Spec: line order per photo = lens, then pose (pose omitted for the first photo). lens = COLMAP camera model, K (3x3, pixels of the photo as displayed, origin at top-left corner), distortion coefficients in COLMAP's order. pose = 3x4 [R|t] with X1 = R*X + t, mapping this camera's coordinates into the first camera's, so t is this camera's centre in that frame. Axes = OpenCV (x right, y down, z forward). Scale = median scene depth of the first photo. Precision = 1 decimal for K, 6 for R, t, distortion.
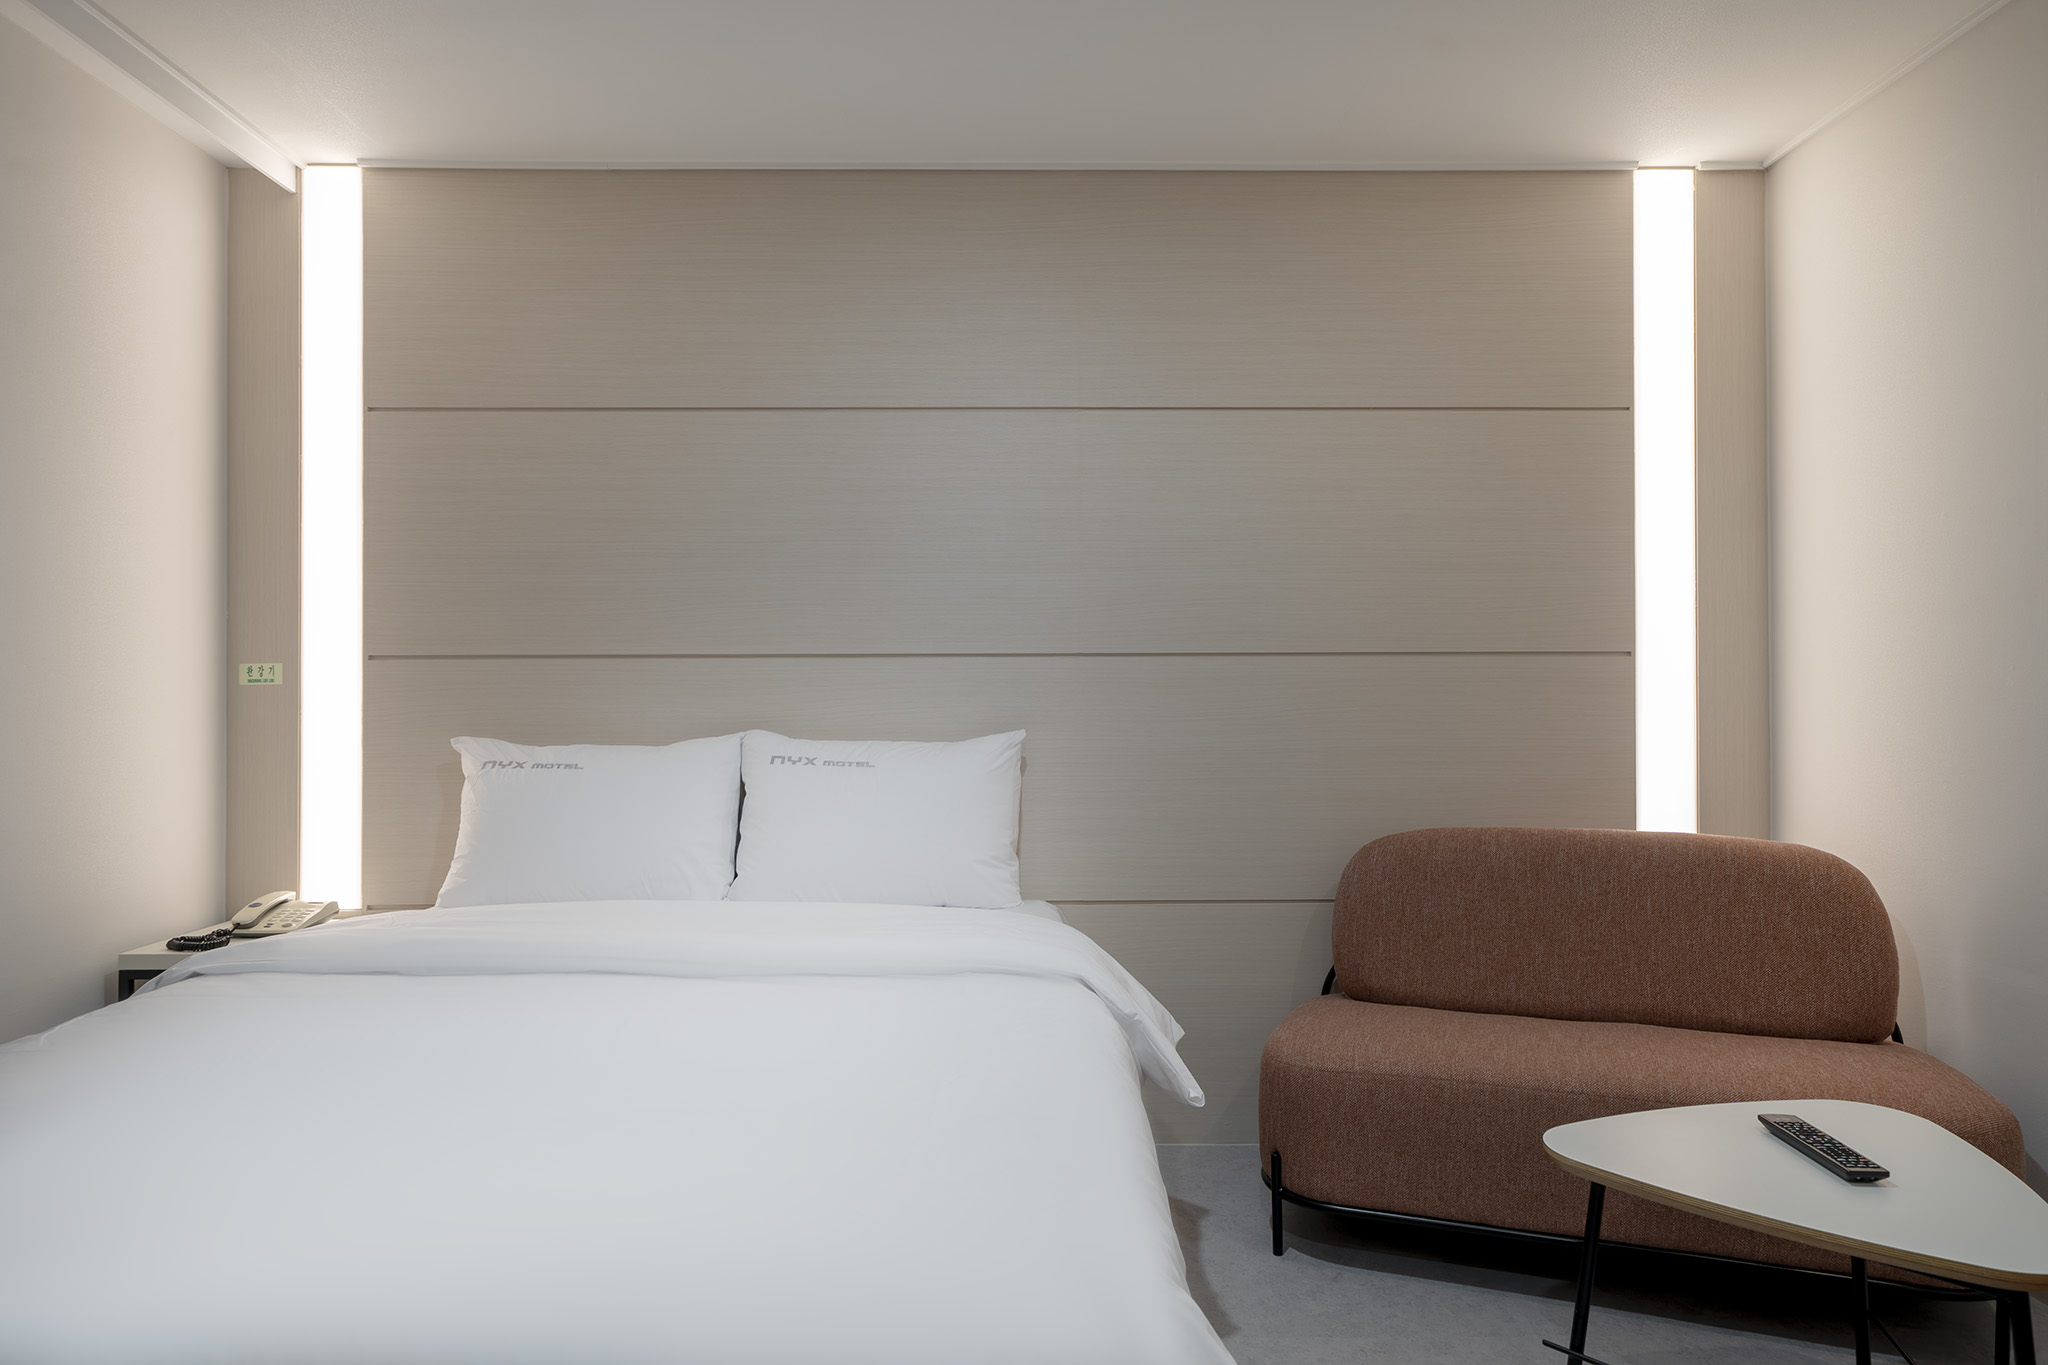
lens RADIAL K [[1338.7, 0, 1023.8], [0, 1338.7, 674.2], [0, 0, 1]] dist [0.025384, -0.000210]
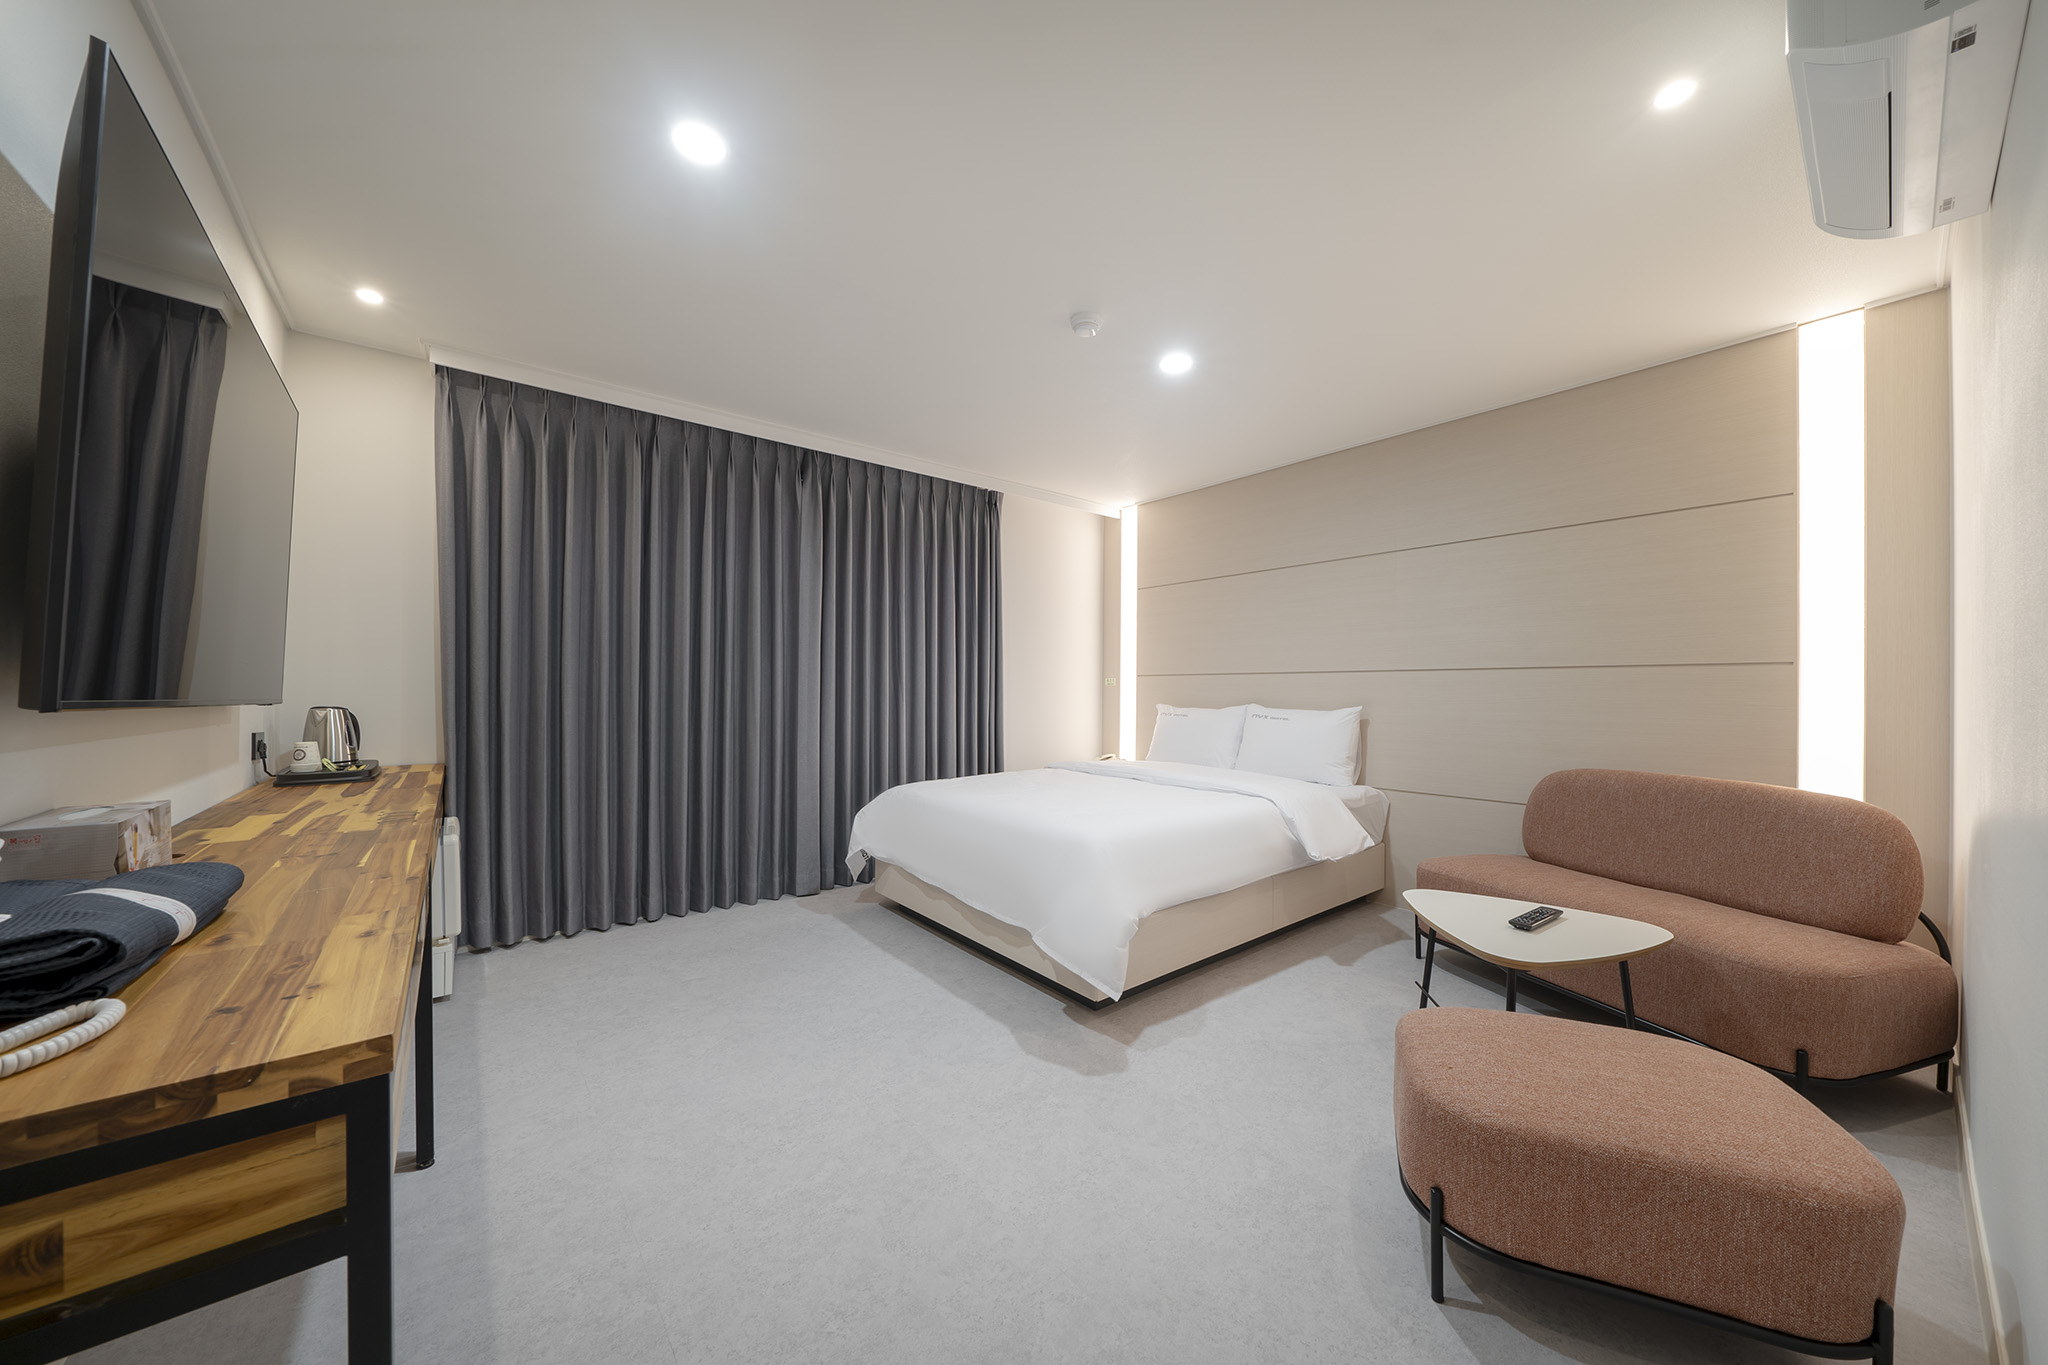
lens RADIAL K [[708.7, 0, 1015.0], [0, 708.7, 684.7], [0, 0, 1]] dist [-0.000689, -0.000069]
pose [[0.605255, -0.000571, -0.796031, 0.572906], [0.008301, 0.999950, 0.005594, -0.003547], [0.795988, -0.009994, 0.605230, -0.130332]]
